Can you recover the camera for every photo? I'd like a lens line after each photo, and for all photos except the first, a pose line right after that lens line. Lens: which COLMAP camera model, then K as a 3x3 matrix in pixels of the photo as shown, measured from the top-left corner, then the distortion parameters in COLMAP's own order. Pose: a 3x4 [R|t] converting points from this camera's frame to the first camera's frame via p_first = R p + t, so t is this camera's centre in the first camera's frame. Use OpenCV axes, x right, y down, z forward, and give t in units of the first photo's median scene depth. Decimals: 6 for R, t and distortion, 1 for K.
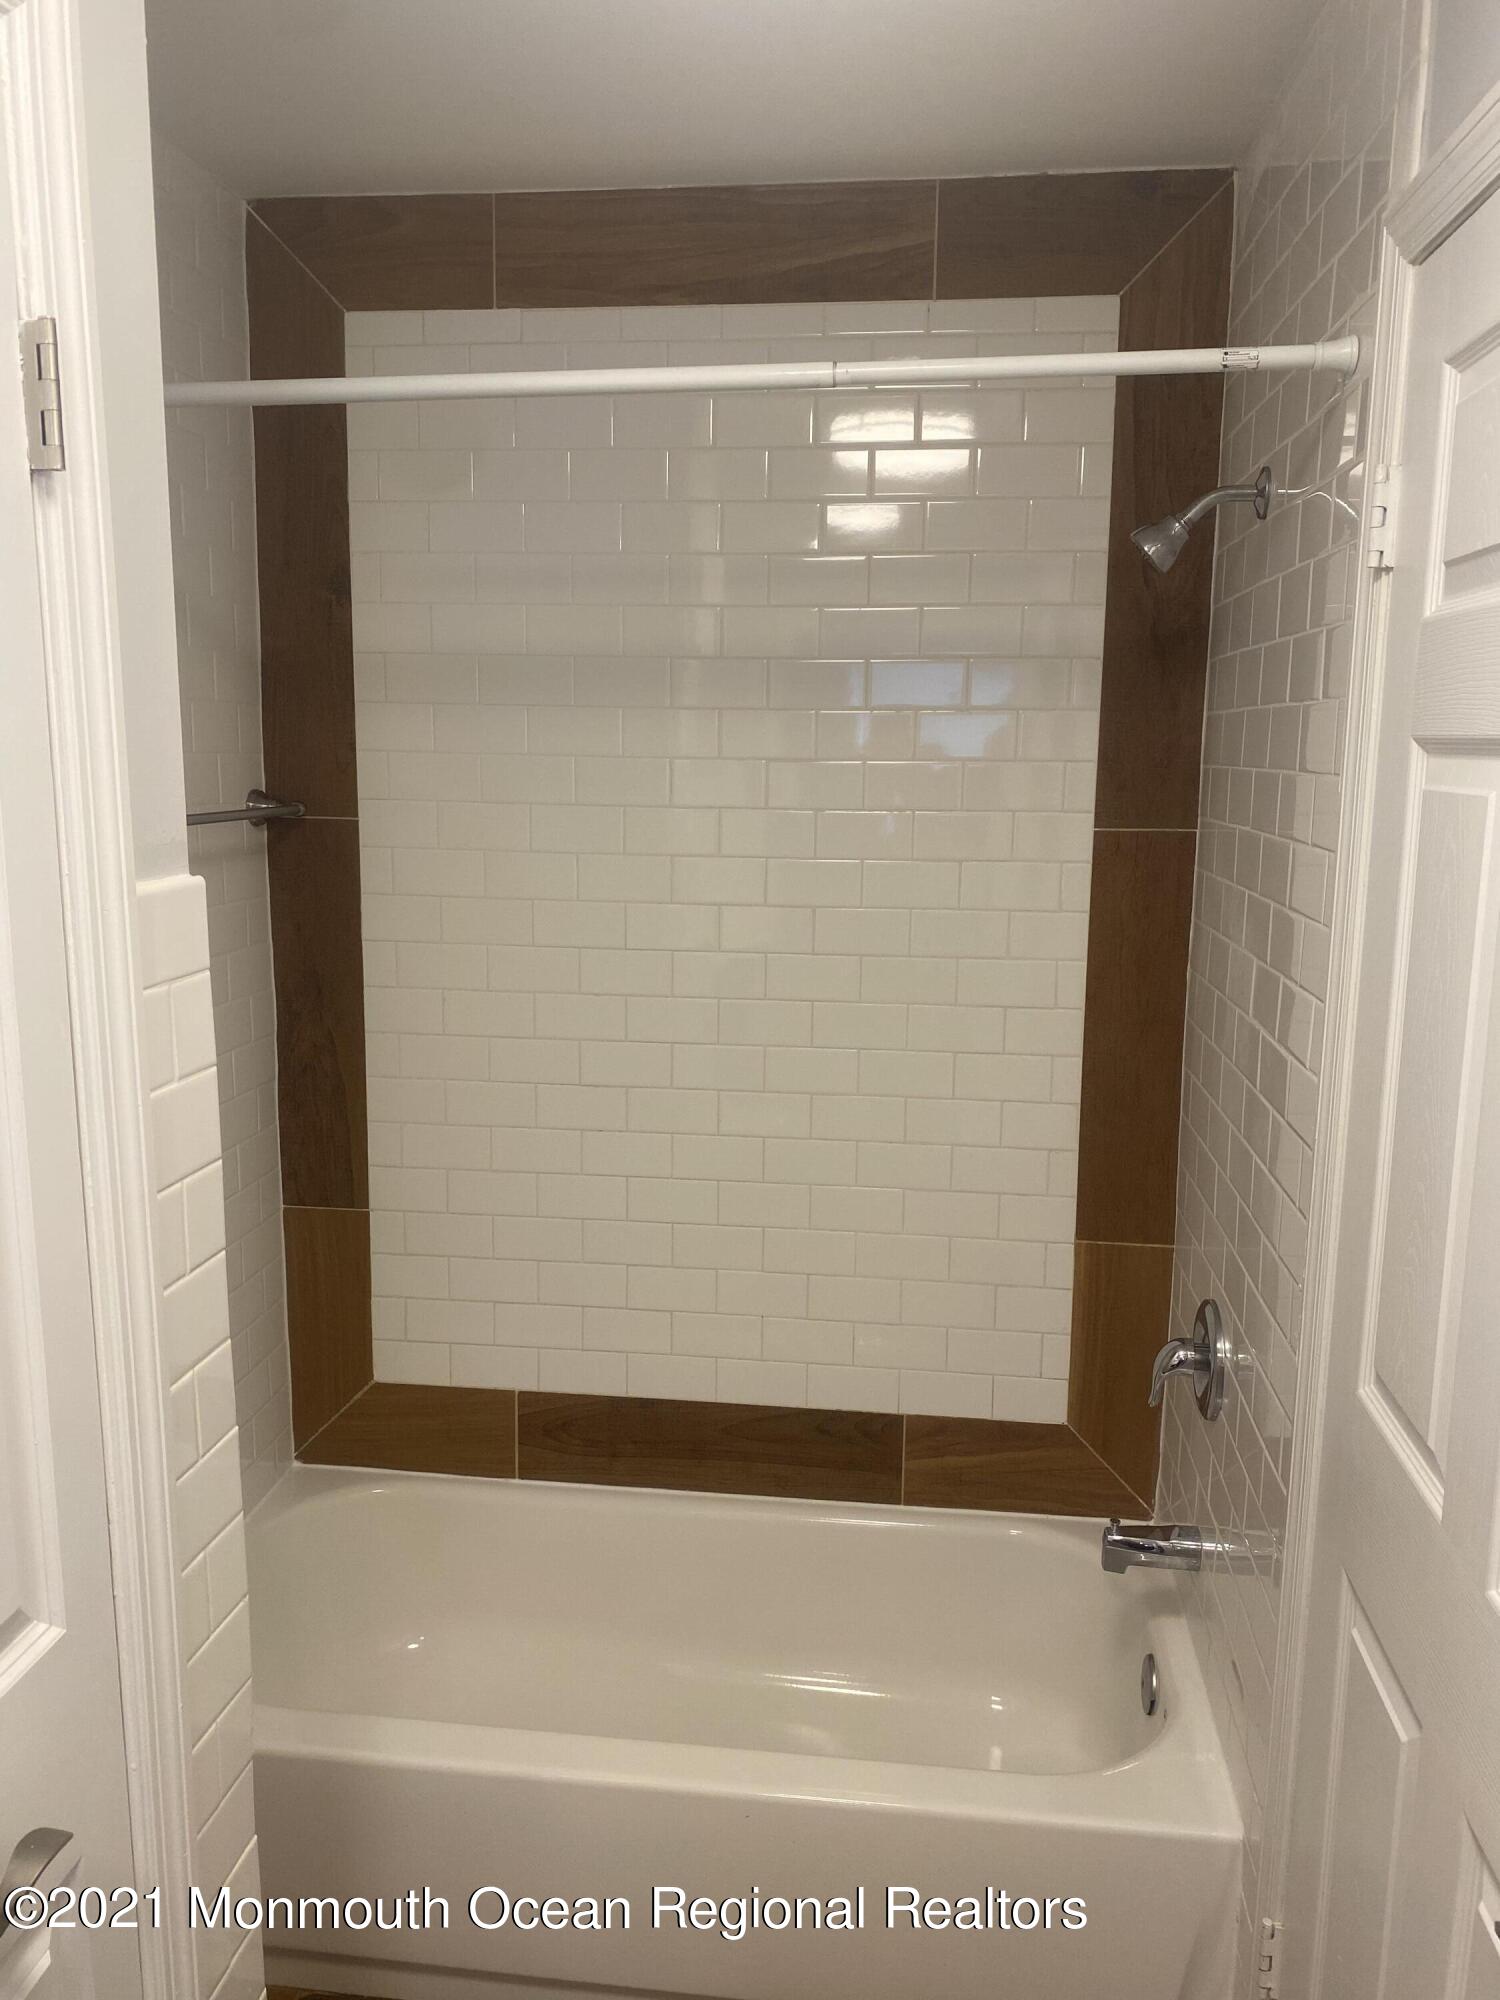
lens RADIAL K [[1525.0, 0, 764.3], [0, 1525.0, 1006.4], [0, 0, 1]] dist [0.064712, -0.128598]
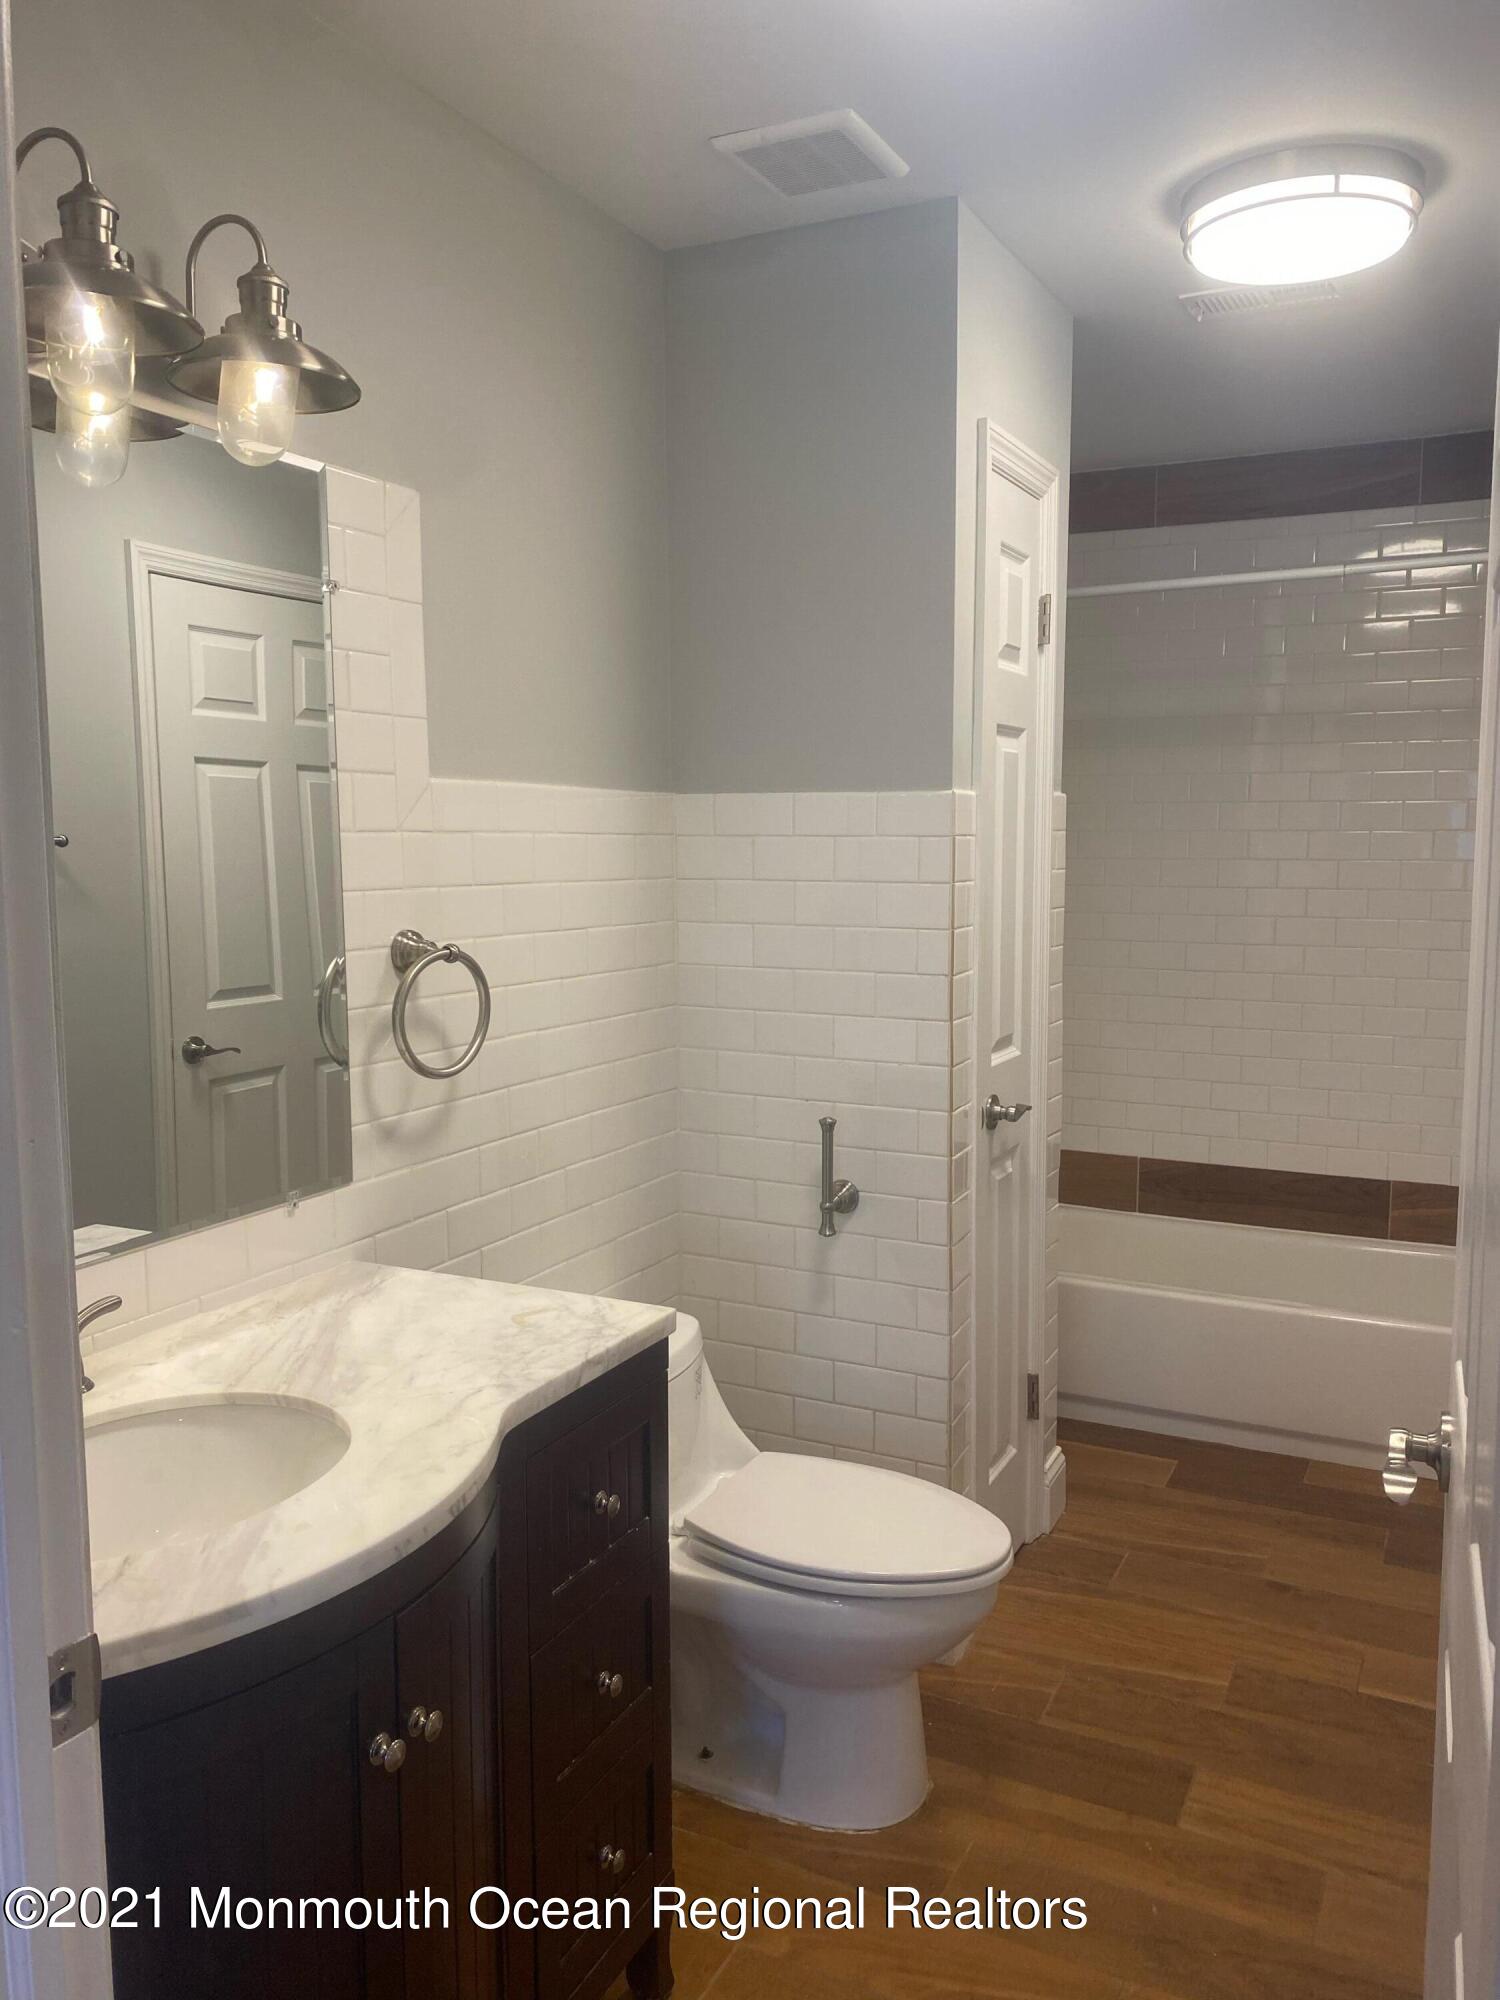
lens RADIAL K [[1528.3, 0, 812.2], [0, 1528.3, 982.8], [0, 0, 1]] dist [0.120960, -0.108056]
pose [[0.948659, 0.023585, -0.315419, 0.023950], [-0.048119, 0.996370, -0.070220, 0.200592], [0.312618, 0.081792, 0.946351, -0.715691]]
